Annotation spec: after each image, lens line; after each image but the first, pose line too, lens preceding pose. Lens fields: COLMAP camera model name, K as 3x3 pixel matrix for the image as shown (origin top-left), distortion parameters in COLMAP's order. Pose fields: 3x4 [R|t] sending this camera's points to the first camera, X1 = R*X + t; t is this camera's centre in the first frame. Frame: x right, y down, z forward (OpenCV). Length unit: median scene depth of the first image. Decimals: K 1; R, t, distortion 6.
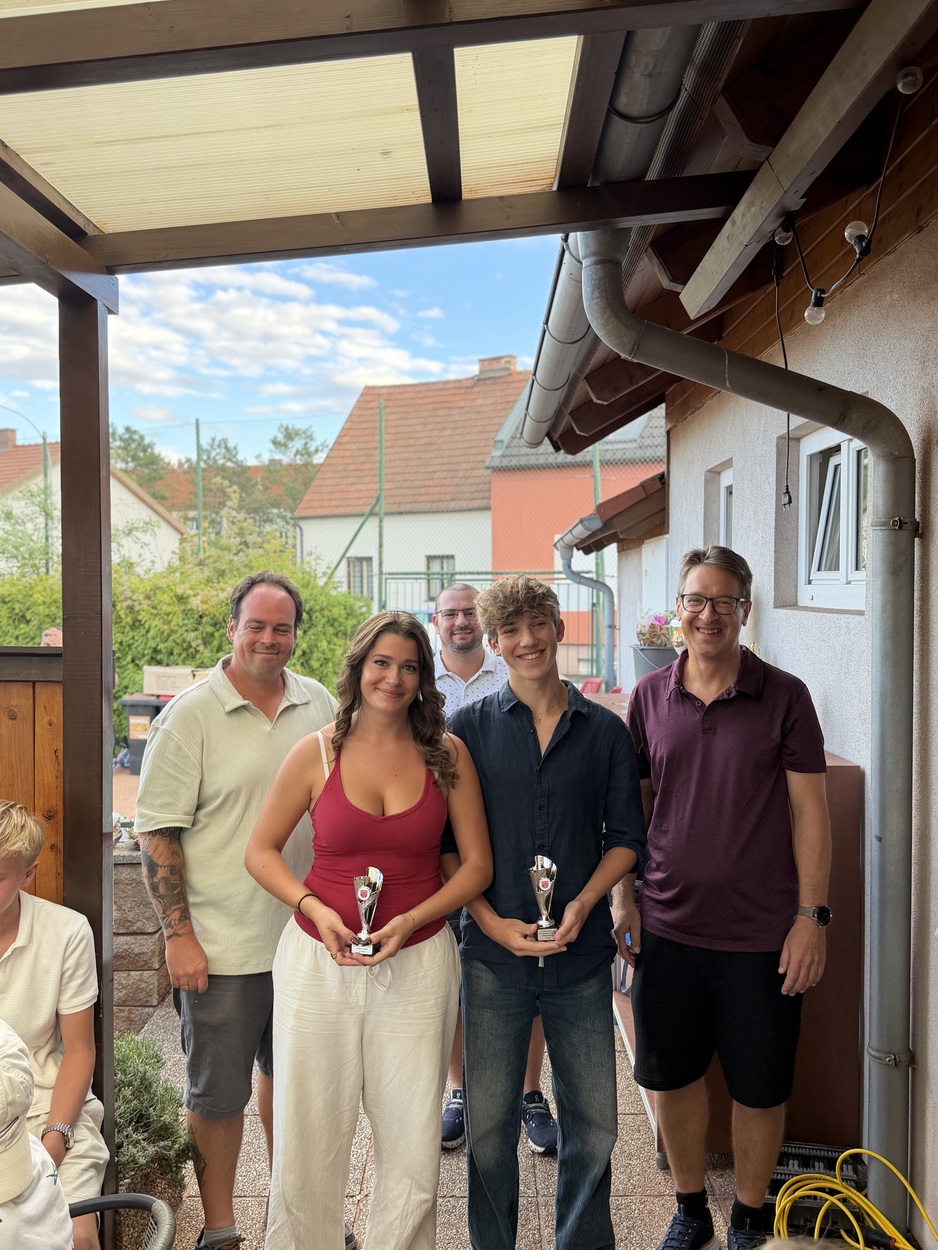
lens RADIAL K [[1101.9, 0, 469.0], [0, 1101.9, 625.0], [0, 0, 1]] dist [0.171105, -0.346648]
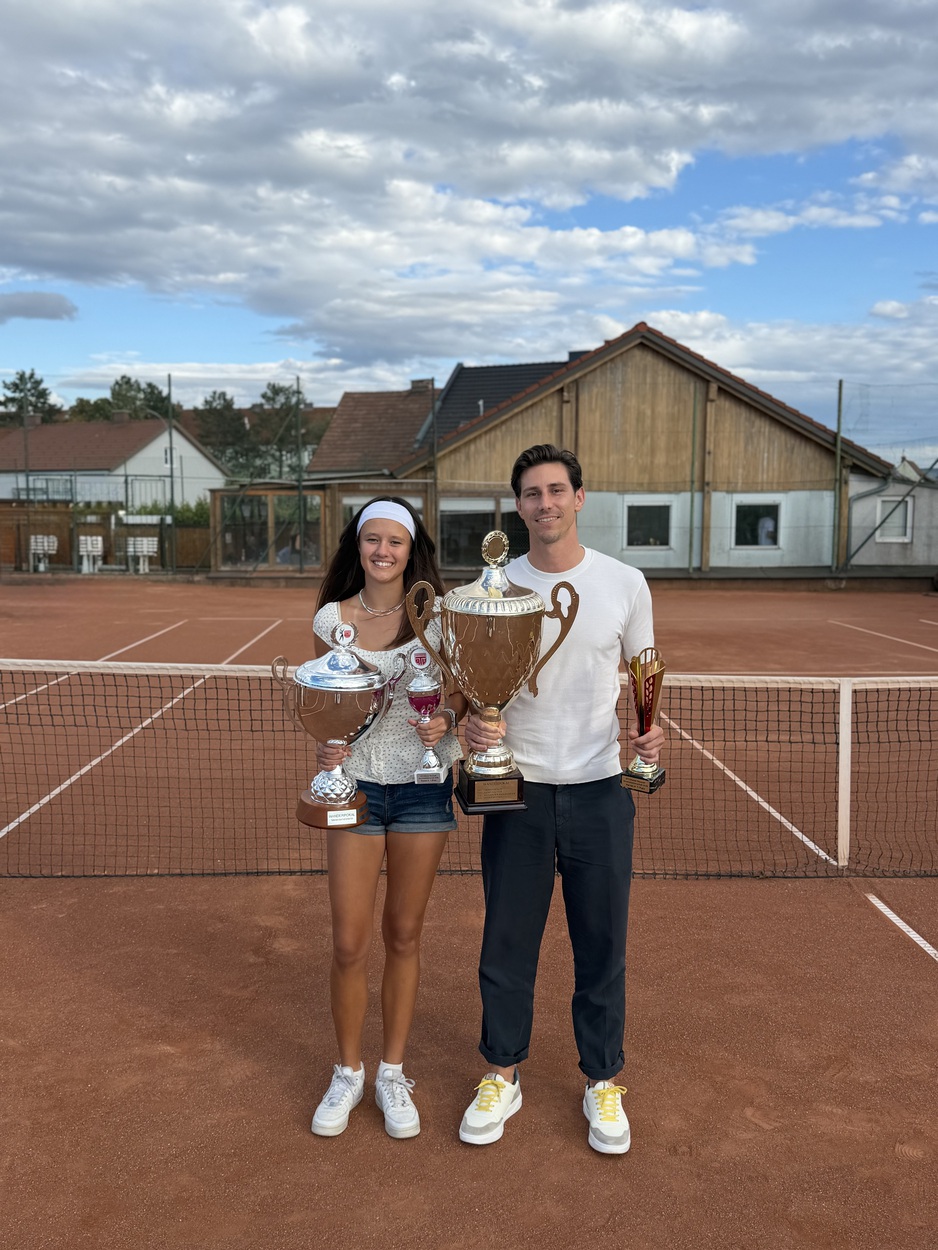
lens RADIAL K [[1102.9, 0, 468.7], [0, 1102.9, 626.8], [0, 0, 1]] dist [0.167478, -0.346050]
pose [[0.999213, 0.000167, 0.039669, 0.154203], [-0.003073, 0.997313, 0.073195, 0.098832], [-0.039550, -0.073259, 0.996528, -3.944591]]
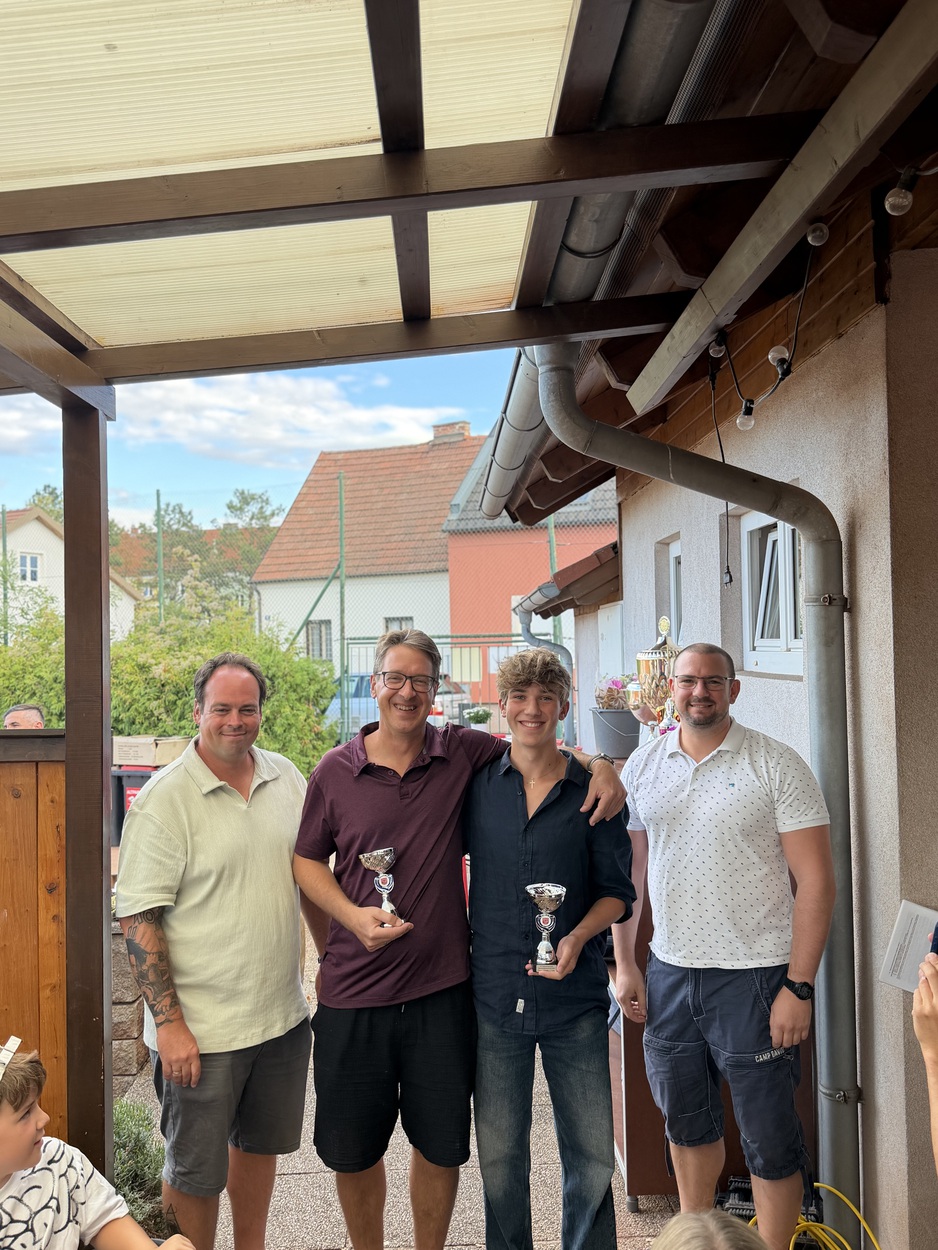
lens RADIAL K [[1100.7, 0, 471.3], [0, 1100.7, 629.2], [0, 0, 1]] dist [0.176103, -0.360699]
pose [[0.999012, -0.016831, 0.041142, -0.006508], [0.018855, 0.998605, -0.049316, -0.005980], [-0.040254, 0.050043, 0.997936, -0.035949]]
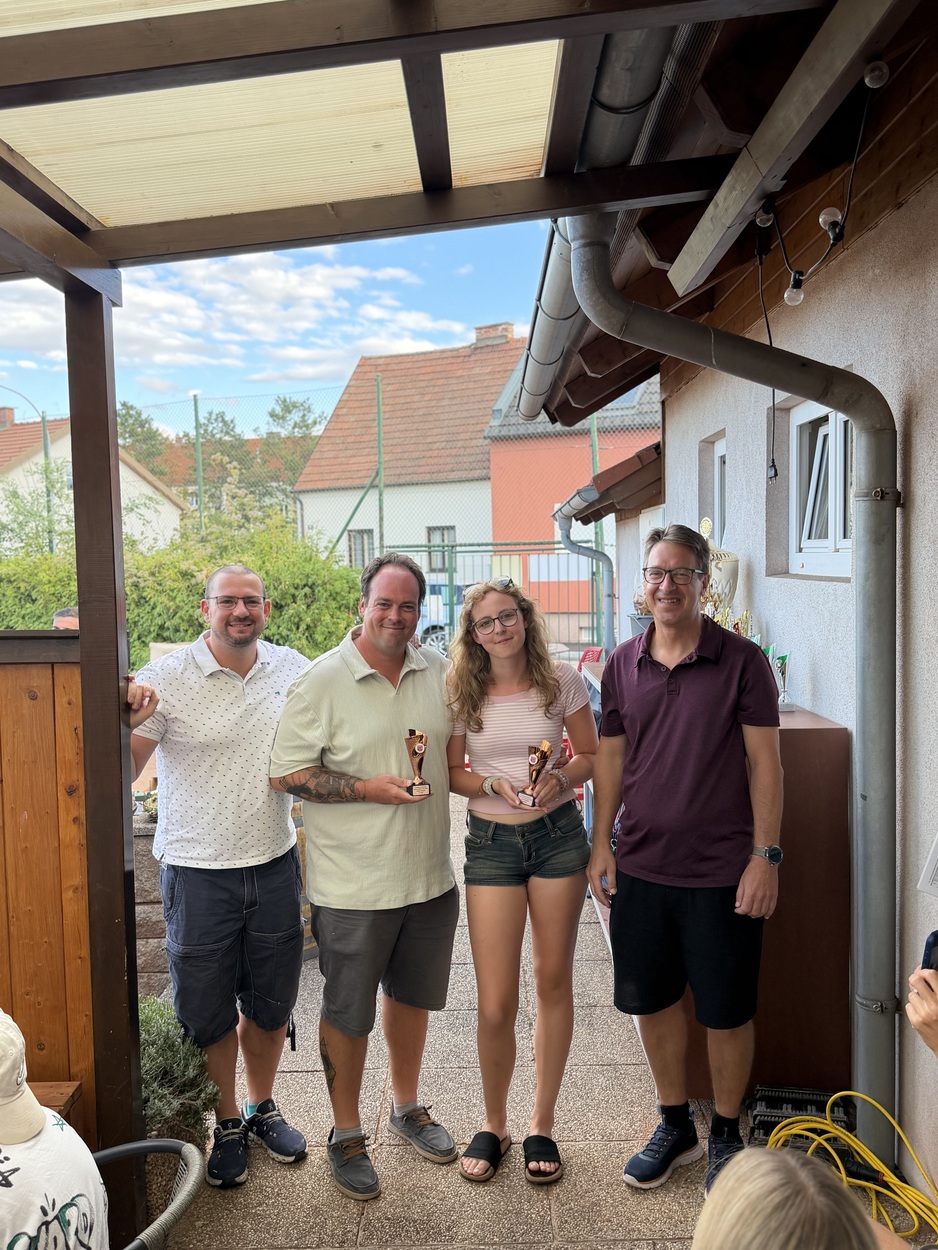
lens RADIAL K [[1100.8, 0, 467.8], [0, 1100.8, 630.2], [0, 0, 1]] dist [0.171370, -0.349580]
pose [[0.999802, -0.019563, -0.003678, 0.001537], [0.019671, 0.999294, 0.032013, -0.002409], [0.003050, -0.032079, 0.999481, -0.016630]]
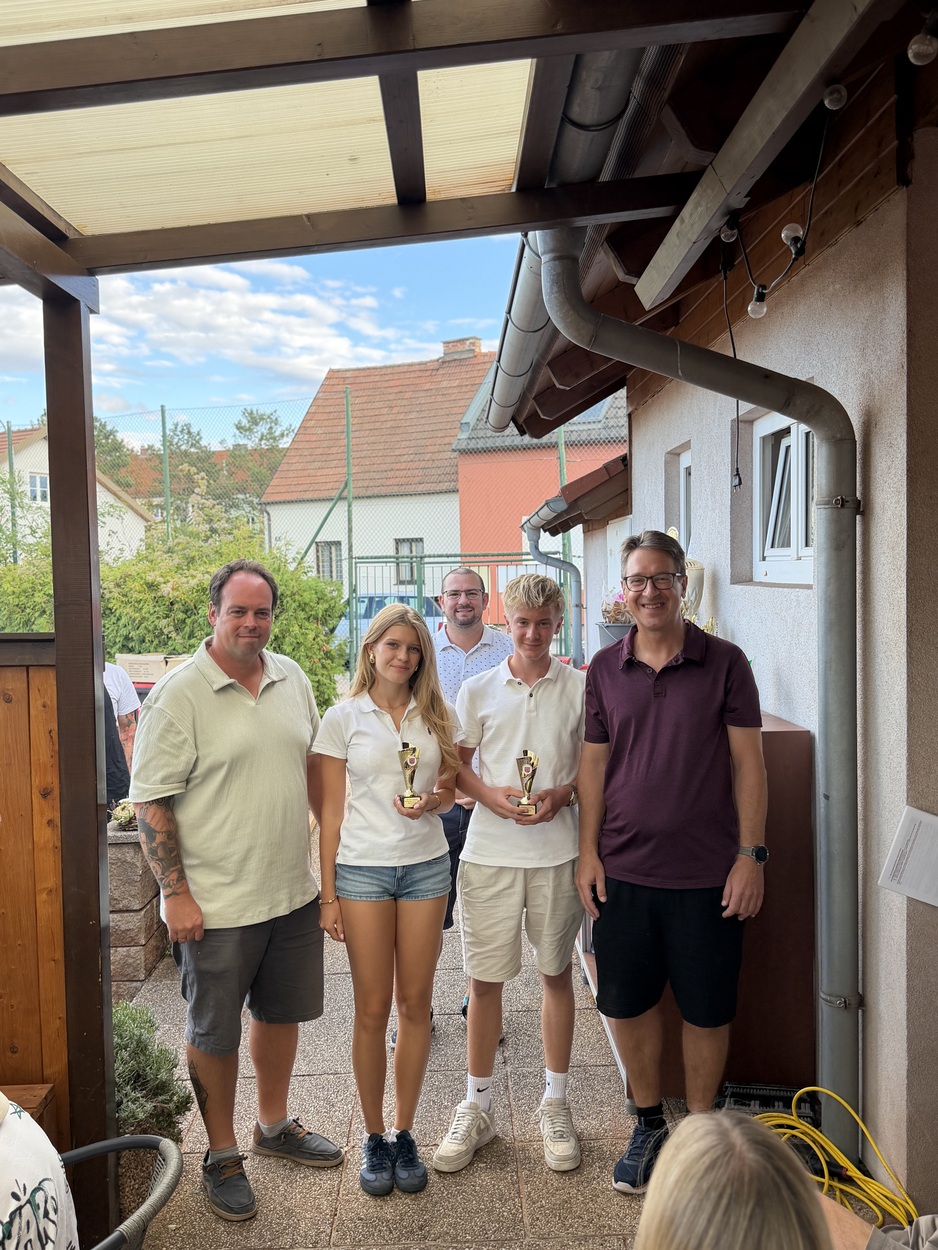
lens RADIAL K [[1100.2, 0, 468.4], [0, 1100.2, 626.9], [0, 0, 1]] dist [0.179412, -0.371009]
pose [[0.999460, -0.019259, 0.026636, -0.000886], [0.018785, 0.999663, 0.017942, 0.001077], [-0.026972, -0.017432, 0.999484, -0.024198]]
